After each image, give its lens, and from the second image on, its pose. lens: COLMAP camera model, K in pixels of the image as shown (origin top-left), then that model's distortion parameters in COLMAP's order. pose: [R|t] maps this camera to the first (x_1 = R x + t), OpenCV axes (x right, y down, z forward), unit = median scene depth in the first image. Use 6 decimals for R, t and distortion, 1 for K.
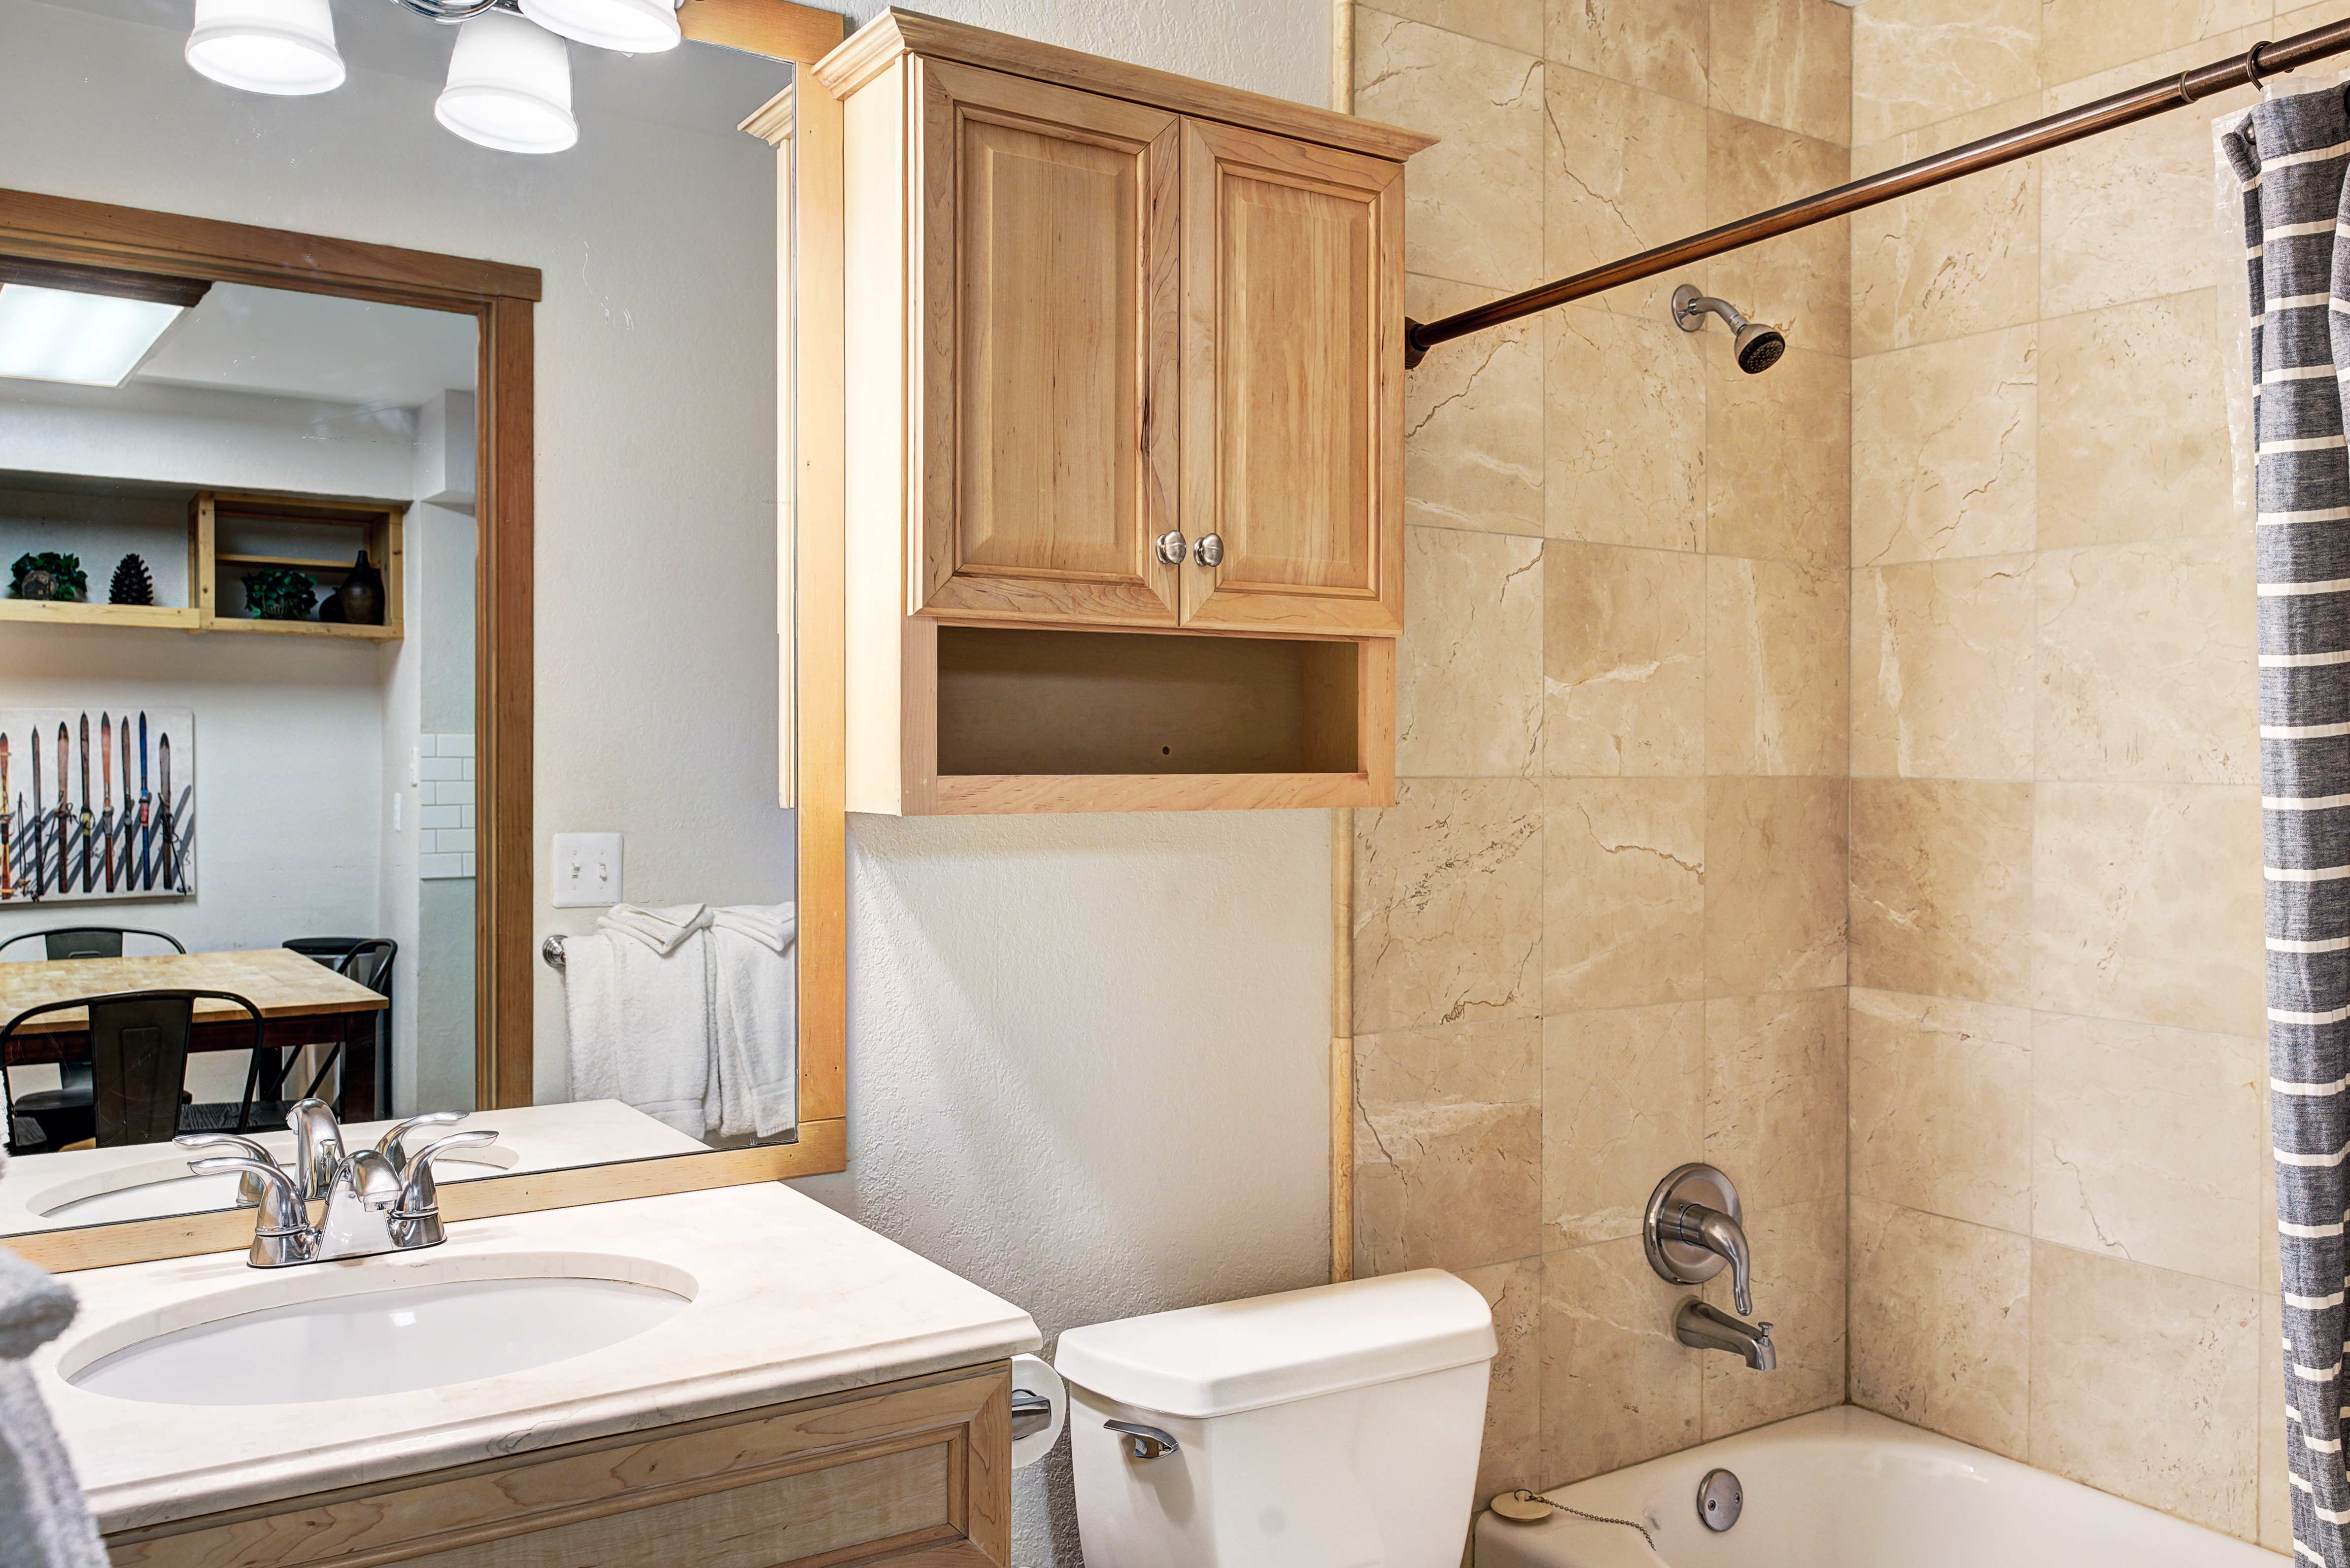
lens RADIAL K [[1752.4, 0, 1176.5], [0, 1752.4, 781.4], [0, 0, 1]] dist [0.002972, 0.000247]
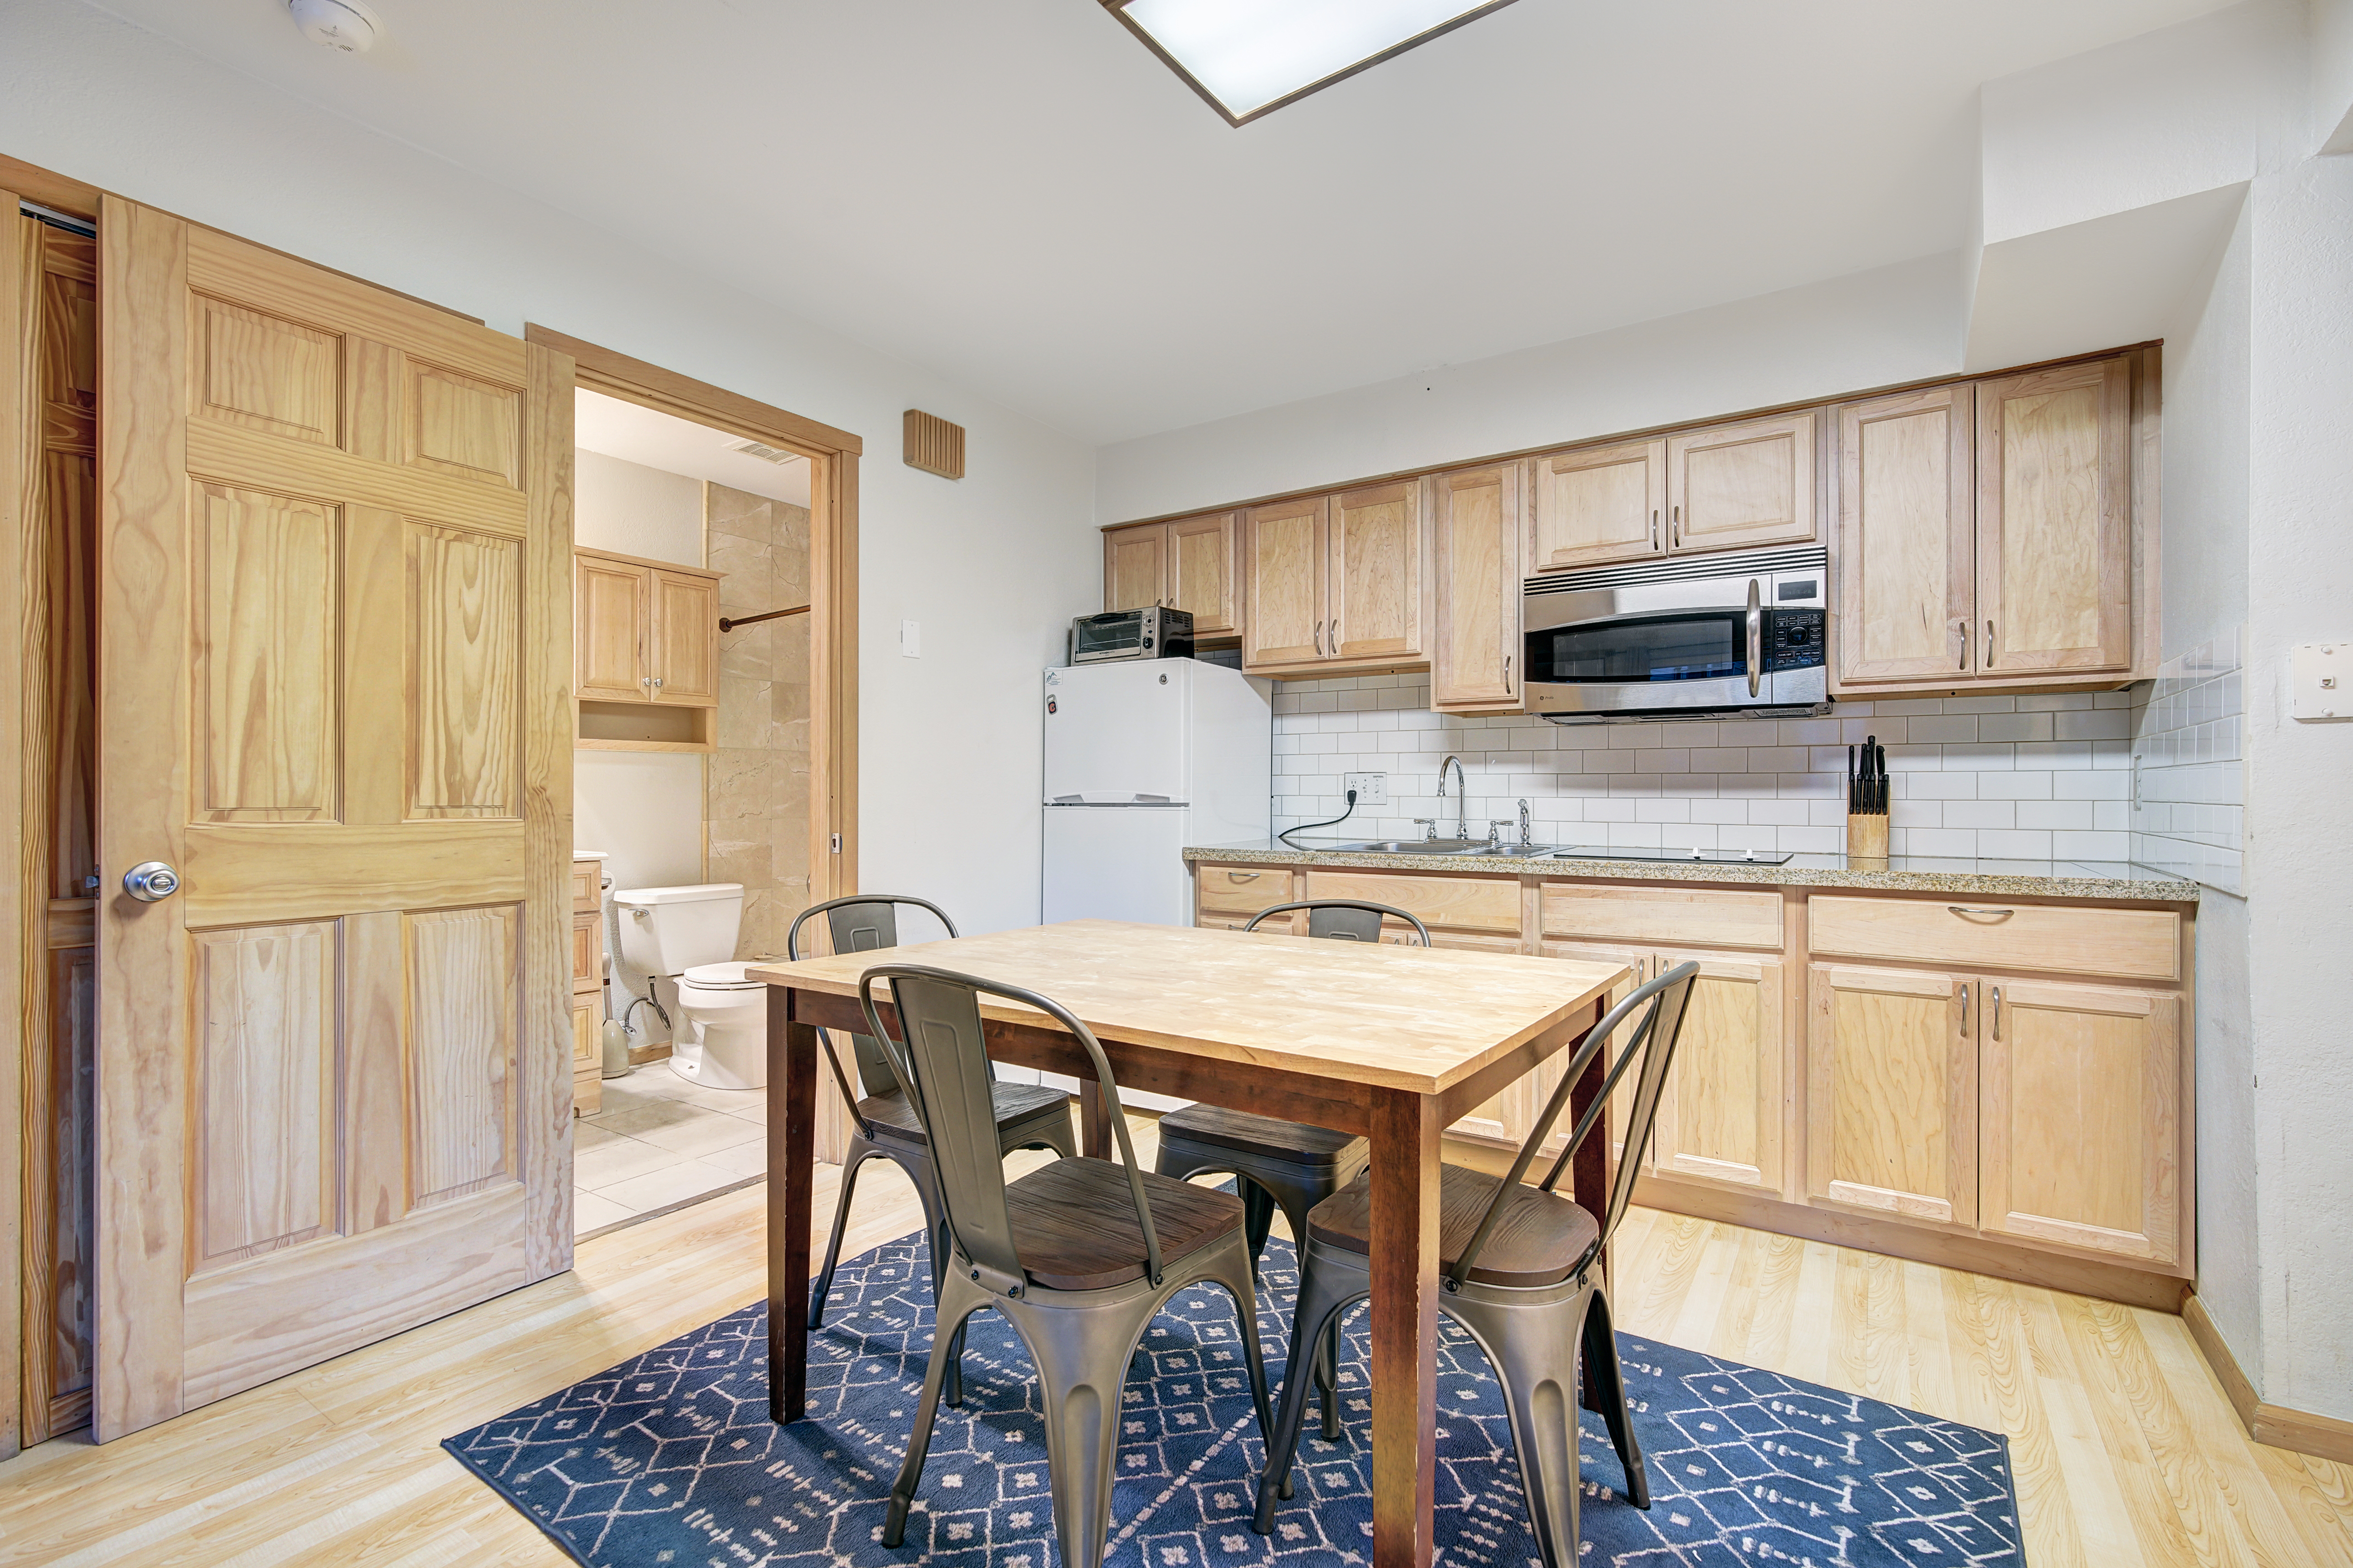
lens RADIAL K [[1060.1, 0, 1184.6], [0, 1060.1, 793.2], [0, 0, 1]] dist [0.004419, -0.000133]
pose [[0.906461, -0.000640, 0.422290, 0.072198], [0.007612, 0.999861, -0.014826, 0.138076], [-0.422222, 0.016654, 0.906340, -1.430171]]
